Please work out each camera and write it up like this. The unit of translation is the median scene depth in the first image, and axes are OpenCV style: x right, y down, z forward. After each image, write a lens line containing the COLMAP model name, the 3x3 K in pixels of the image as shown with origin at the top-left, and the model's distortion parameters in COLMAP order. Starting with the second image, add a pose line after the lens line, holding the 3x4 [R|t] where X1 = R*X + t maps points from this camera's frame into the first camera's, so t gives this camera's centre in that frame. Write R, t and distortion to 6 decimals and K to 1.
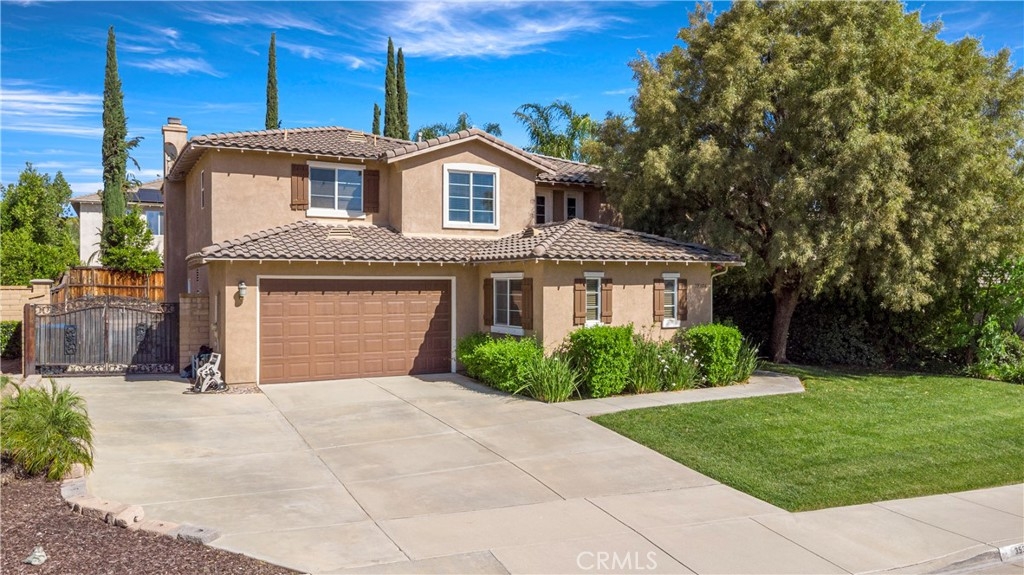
lens RADIAL K [[742.6, 0, 512.0], [0, 742.6, 287.5], [0, 0, 1]] dist [0.007624, -0.000844]
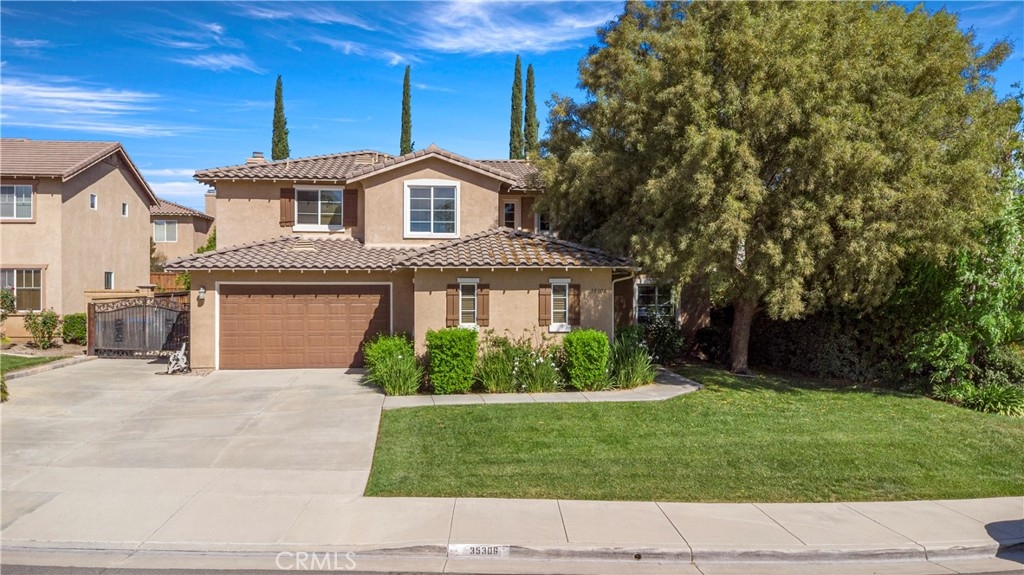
lens RADIAL K [[742.6, 0, 512.0], [0, 742.6, 287.5], [0, 0, 1]] dist [0.007624, -0.000844]
pose [[0.928773, 0.000774, -0.370648, 0.497346], [-0.001887, 0.999995, -0.002638, -0.003910], [0.370644, 0.003149, 0.928770, 0.025948]]
